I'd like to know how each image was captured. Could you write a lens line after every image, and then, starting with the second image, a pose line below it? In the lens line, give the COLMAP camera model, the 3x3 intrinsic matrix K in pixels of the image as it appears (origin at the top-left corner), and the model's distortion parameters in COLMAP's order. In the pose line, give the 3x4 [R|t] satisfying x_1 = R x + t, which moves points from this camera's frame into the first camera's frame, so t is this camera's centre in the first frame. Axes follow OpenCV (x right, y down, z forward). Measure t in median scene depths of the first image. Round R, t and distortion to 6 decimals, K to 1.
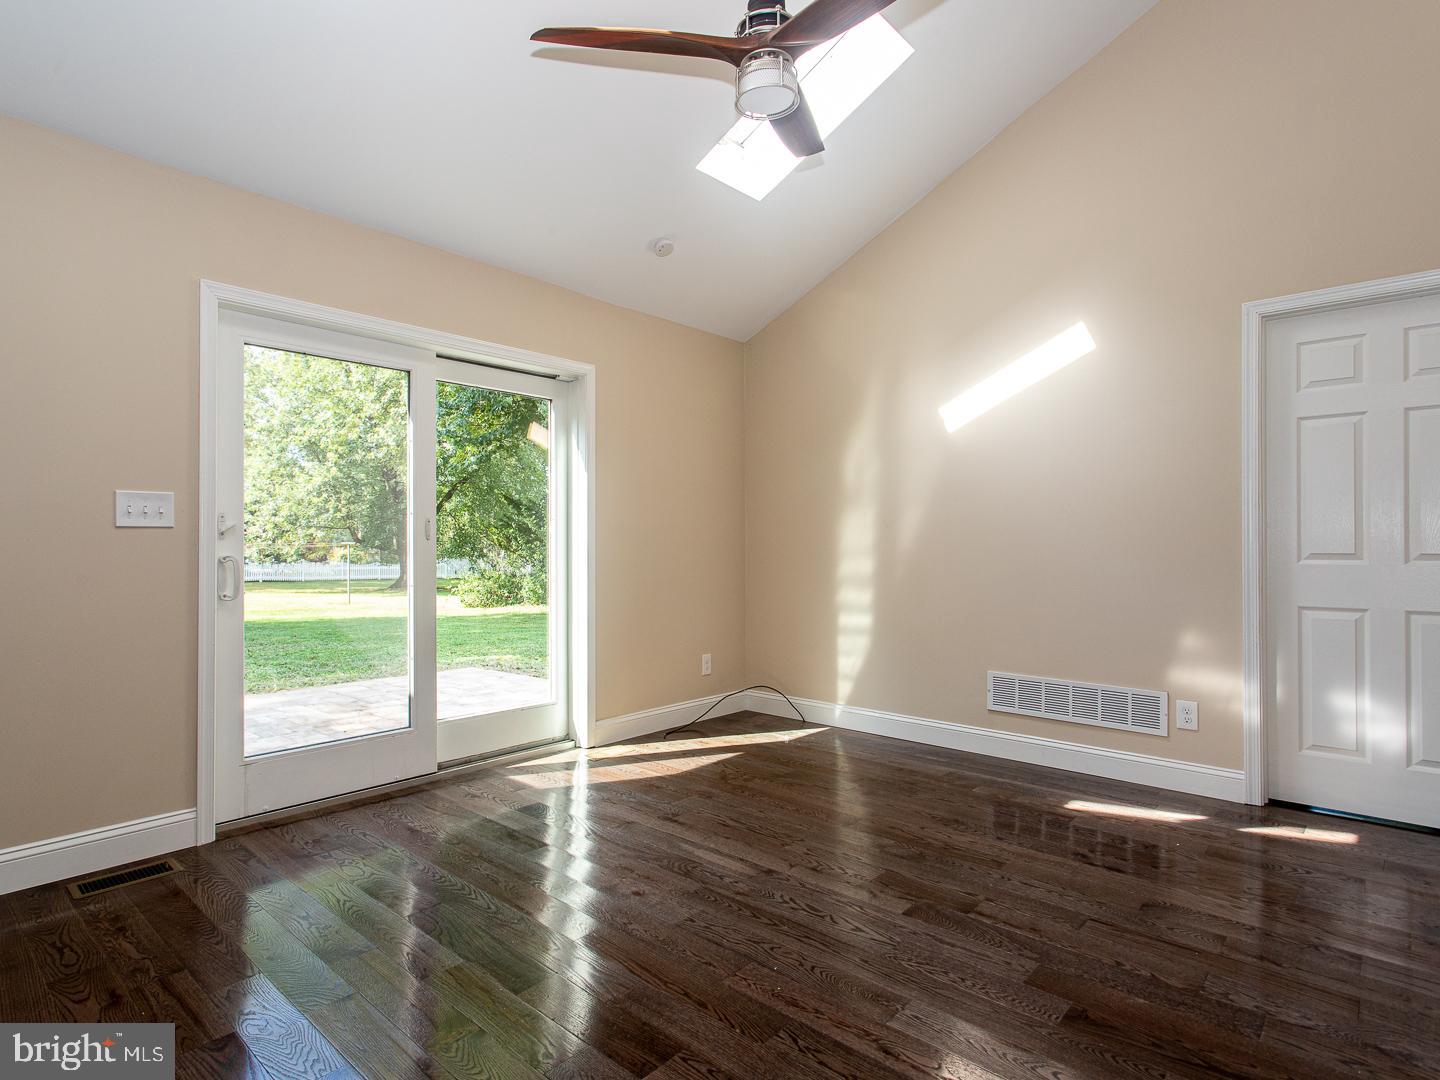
lens RADIAL K [[754.5, 0, 695.1], [0, 754.5, 546.0], [0, 0, 1]] dist [0.003883, 0.000072]
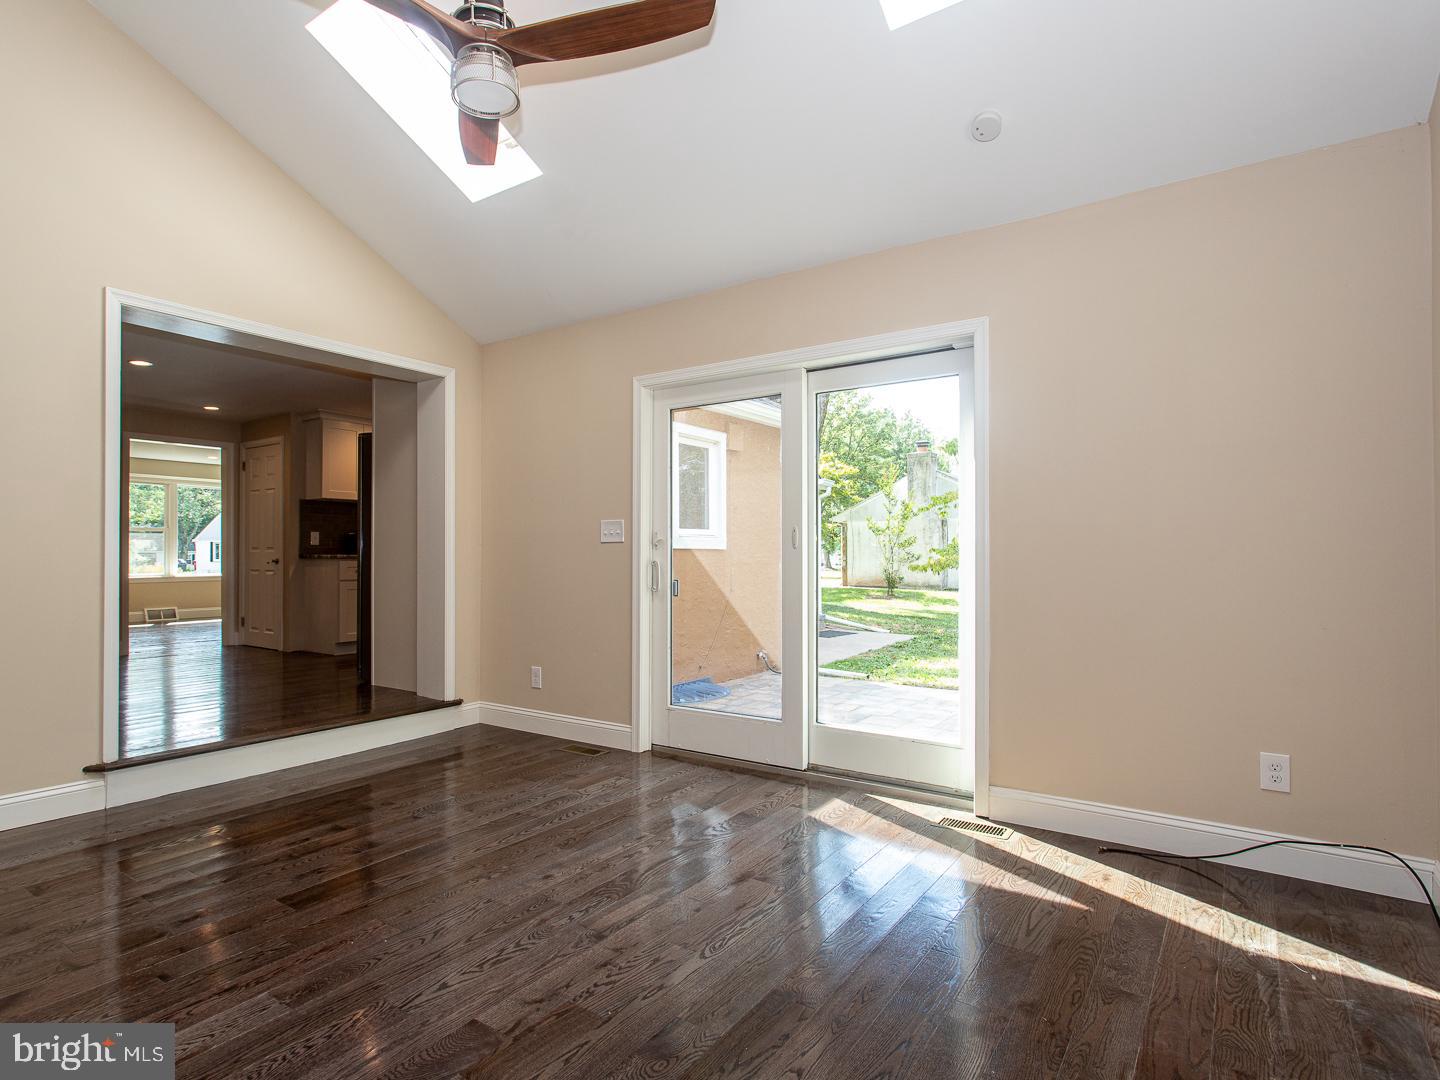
lens RADIAL K [[790.8, 0, 713.8], [0, 790.8, 546.0], [0, 0, 1]] dist [0.004009, 0.001057]
pose [[0.142824, -0.009783, -0.989700, 0.718139], [0.001831, 0.999952, -0.009620, -0.000464], [0.989746, -0.000438, 0.142835, 0.713960]]
